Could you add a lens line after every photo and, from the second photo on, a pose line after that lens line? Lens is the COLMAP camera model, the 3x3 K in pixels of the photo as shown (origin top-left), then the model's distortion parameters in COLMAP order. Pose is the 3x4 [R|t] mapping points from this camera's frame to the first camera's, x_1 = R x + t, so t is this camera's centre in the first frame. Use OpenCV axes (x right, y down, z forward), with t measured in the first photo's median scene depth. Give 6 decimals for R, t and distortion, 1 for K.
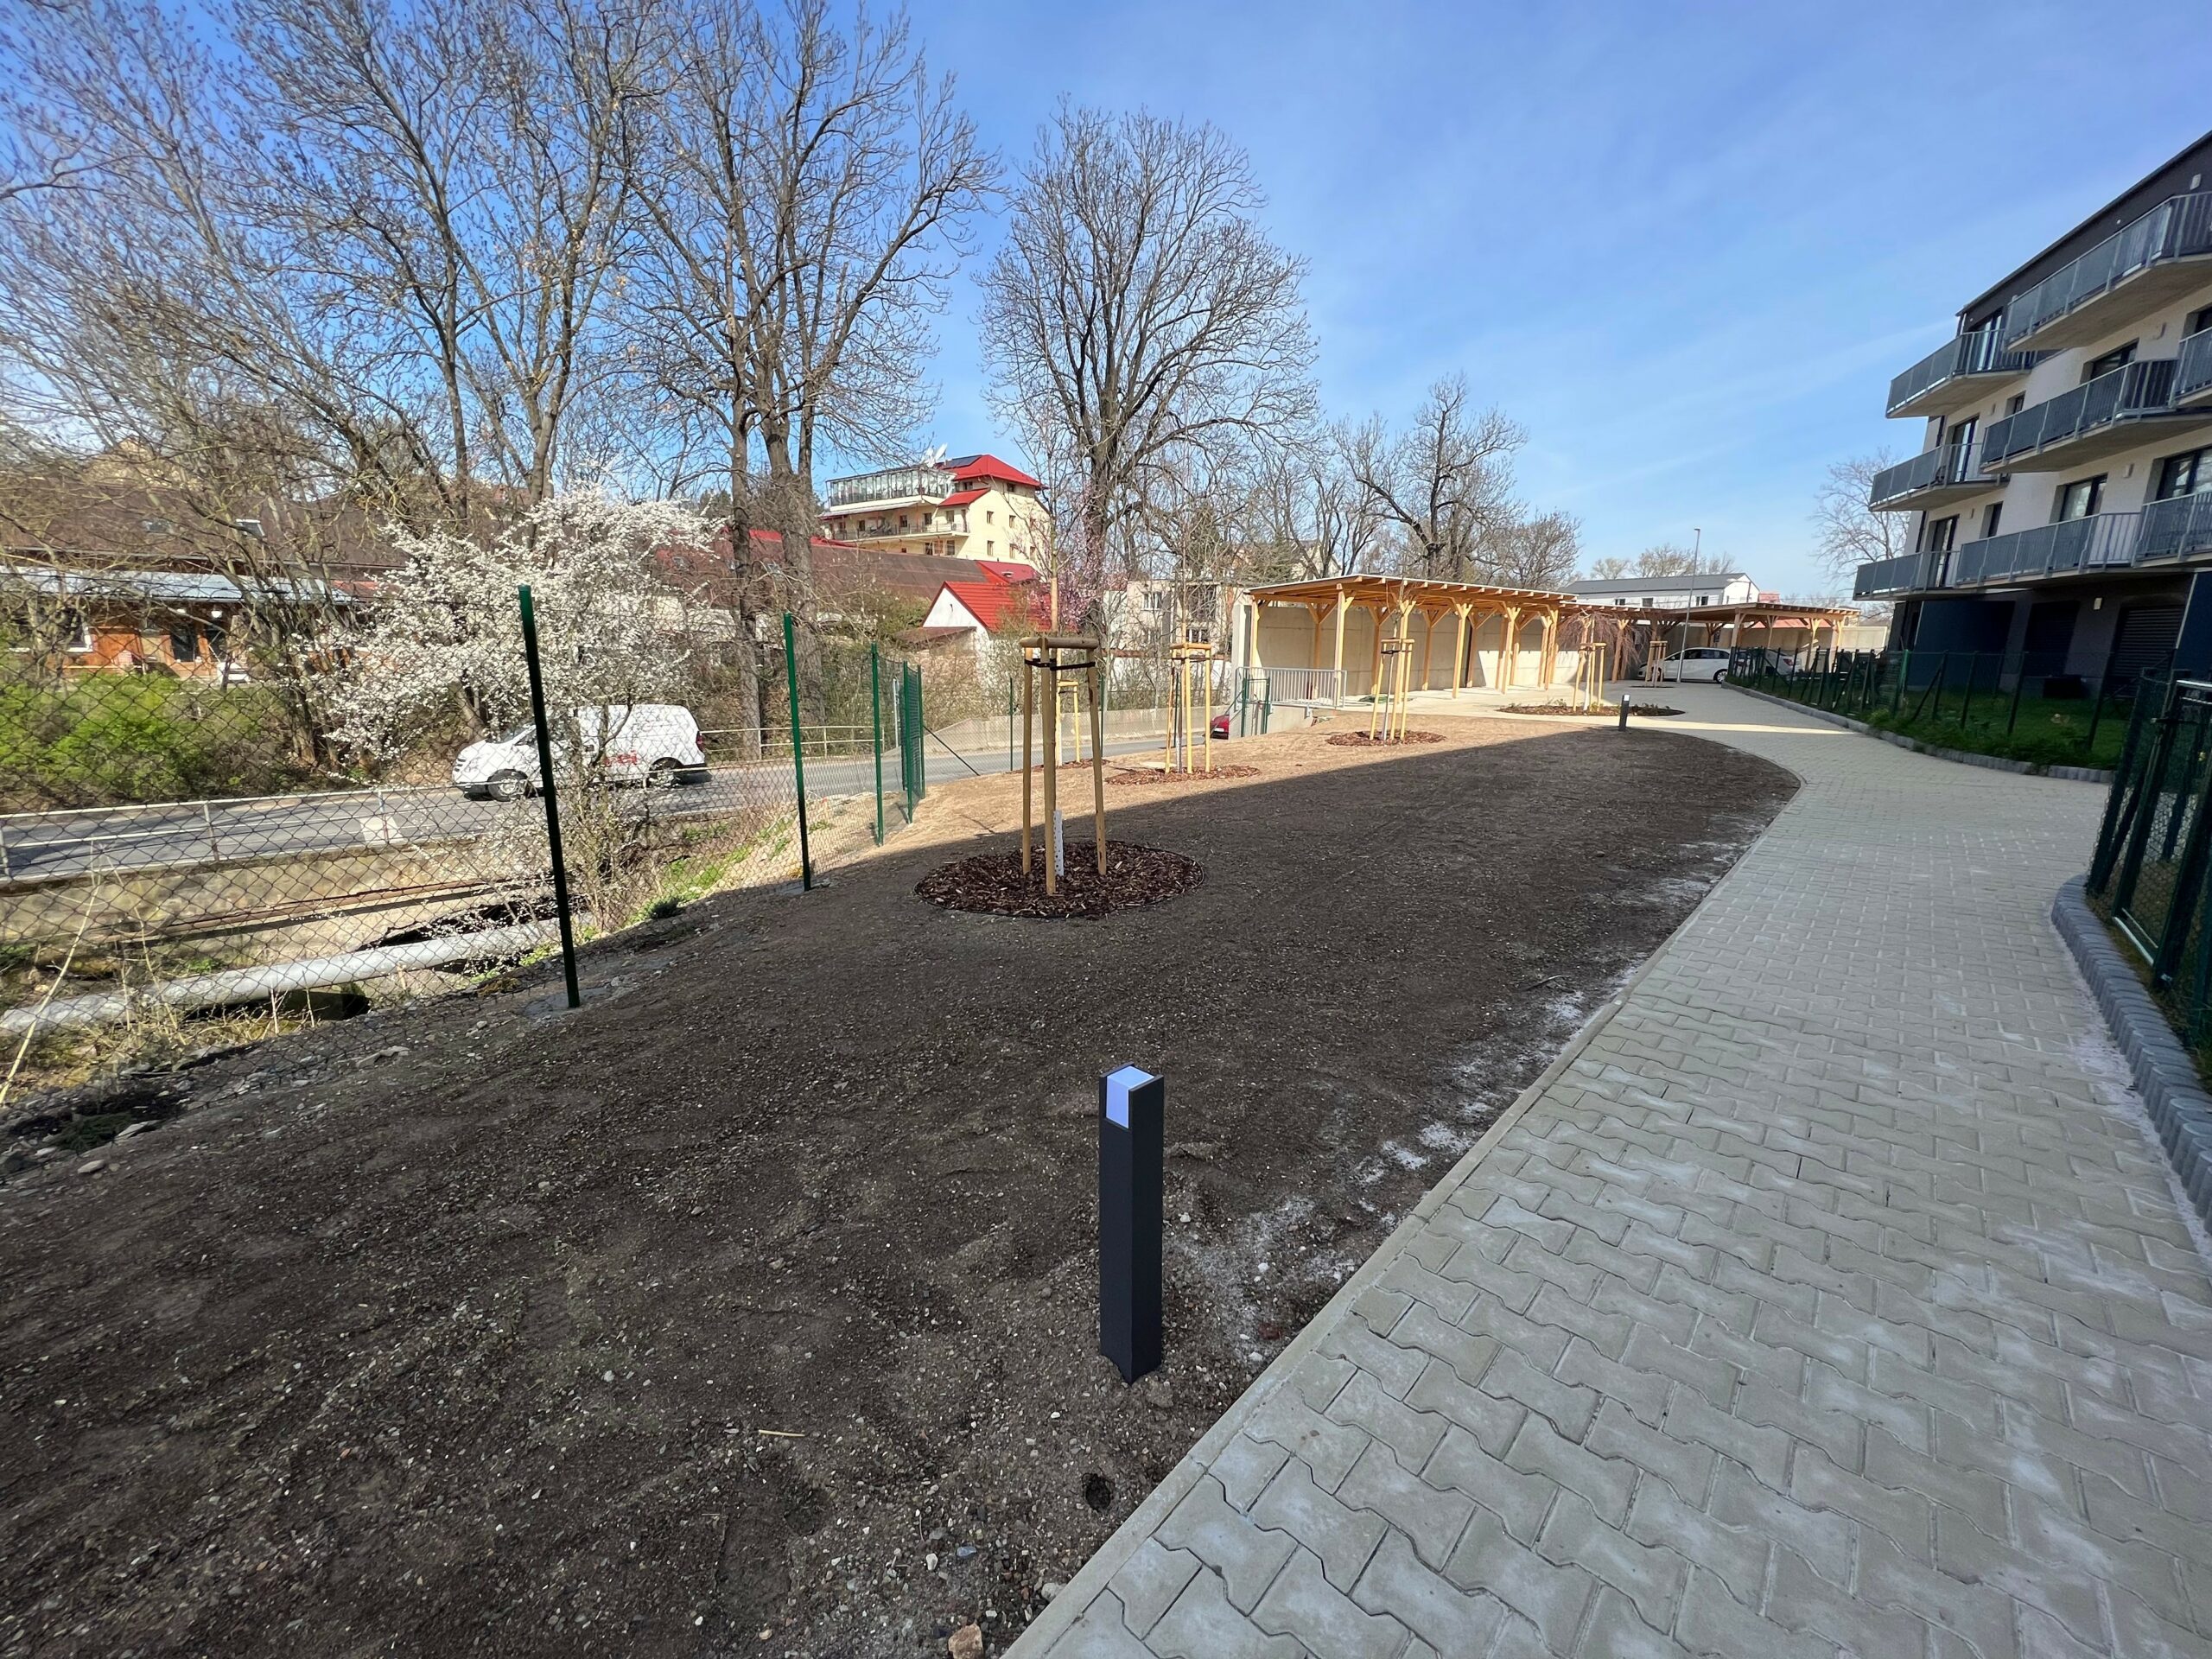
lens RADIAL K [[878.4, 0, 1111.5], [0, 878.4, 819.0], [0, 0, 1]] dist [0.000862, 0.000007]
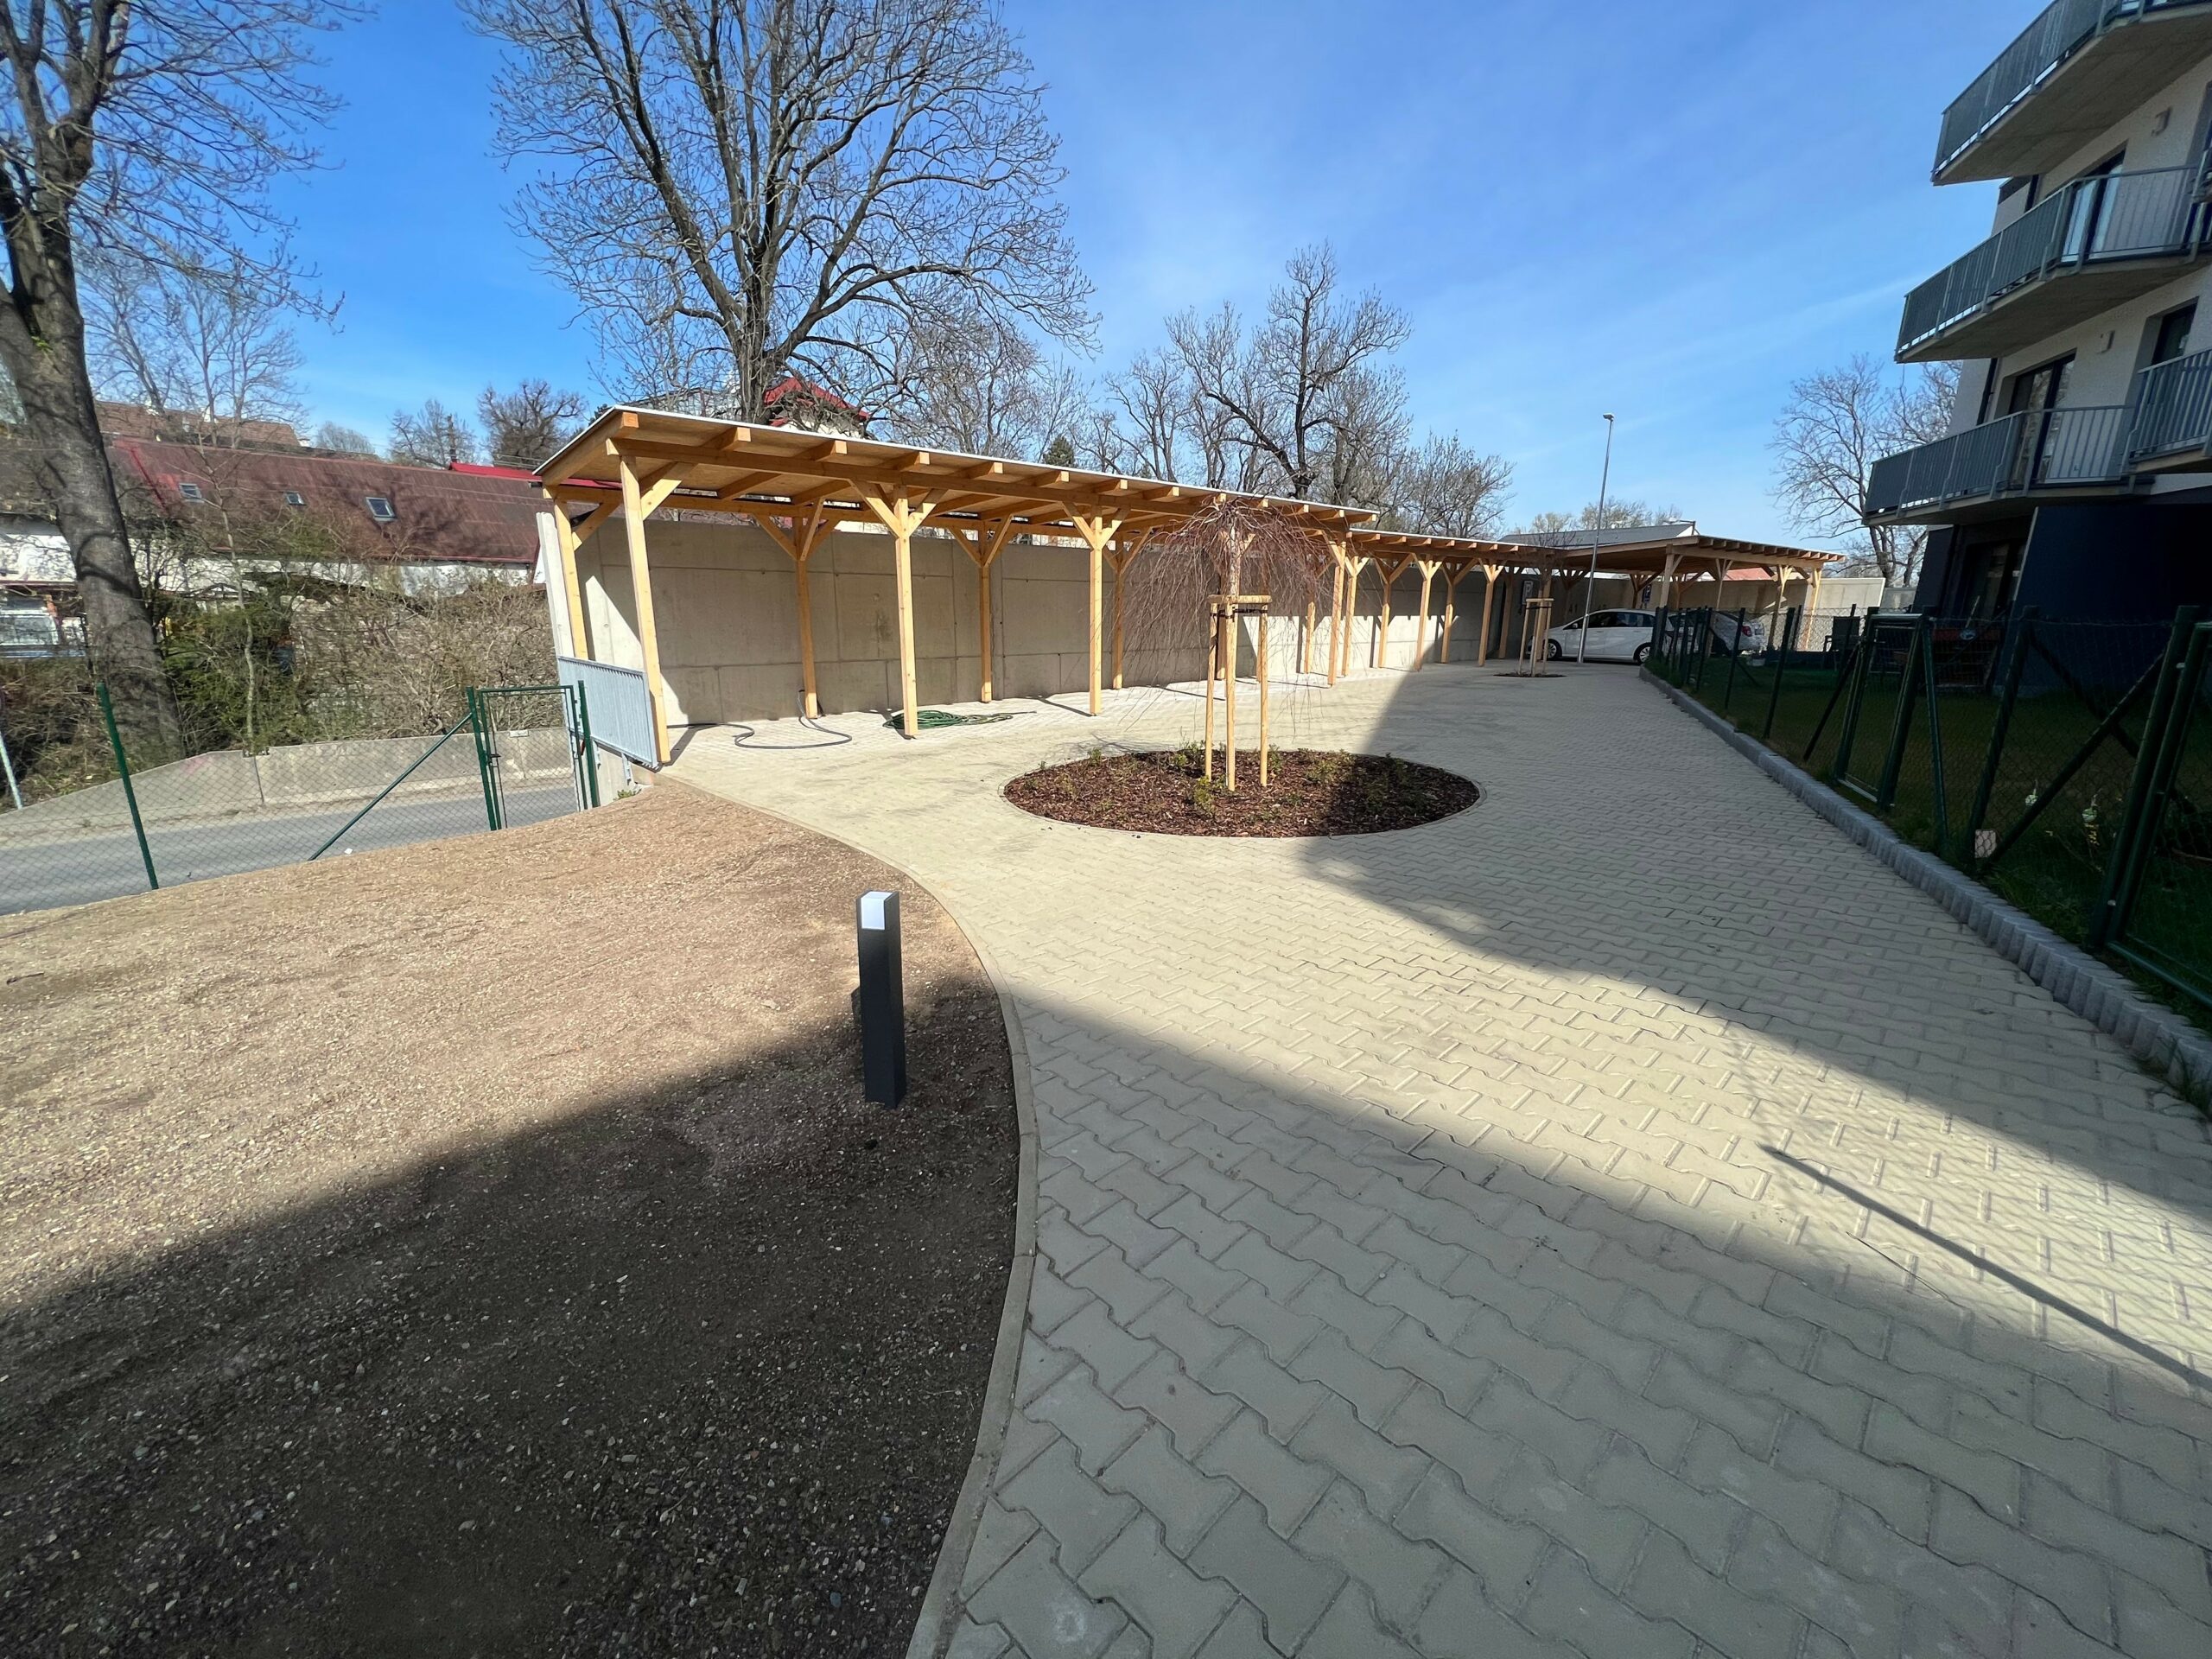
lens RADIAL K [[878.4, 0, 1111.5], [0, 878.4, 819.0], [0, 0, 1]] dist [0.000862, 0.000007]
pose [[0.999106, -0.015692, 0.039248, 0.273841], [0.014169, 0.999147, 0.038784, -0.071798], [-0.039823, -0.038193, 0.998477, 0.365606]]
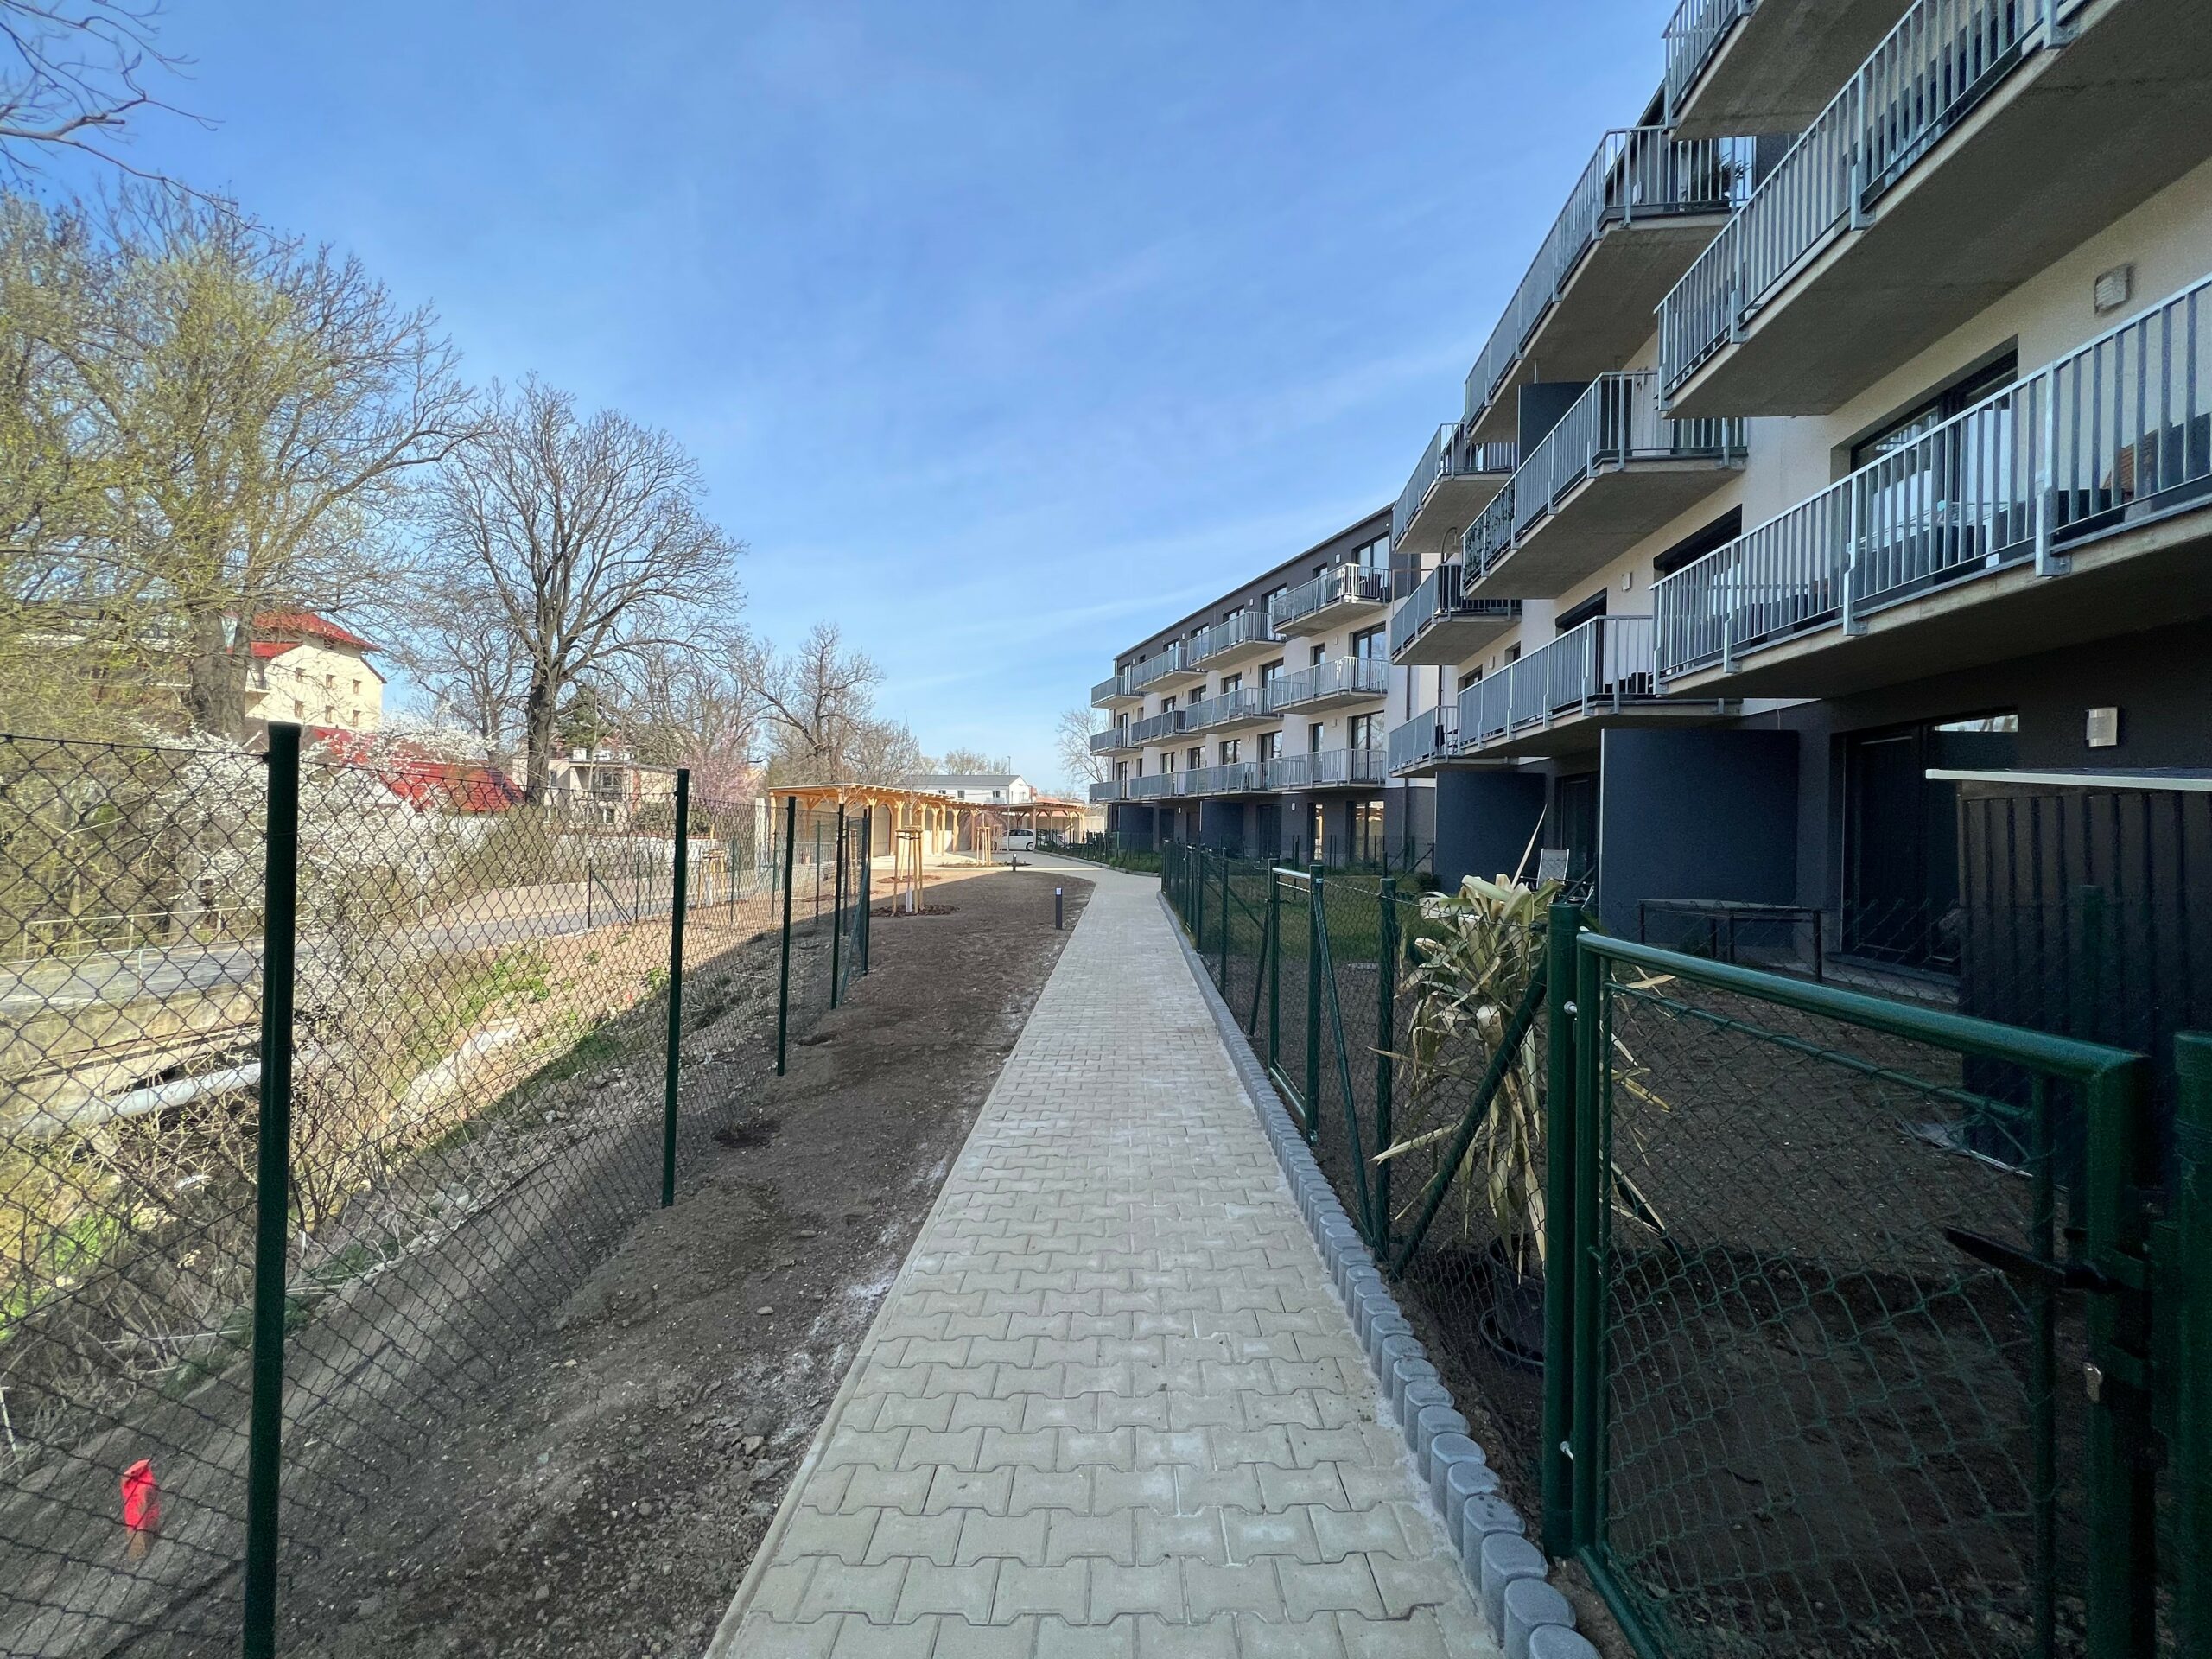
lens RADIAL K [[878.4, 0, 1111.5], [0, 878.4, 819.0], [0, 0, 1]] dist [0.000862, 0.000007]
pose [[0.747498, 0.012212, 0.664152, -0.248411], [0.120493, 0.980752, -0.153647, 0.049771], [-0.653245, 0.194876, 0.731638, -0.264906]]
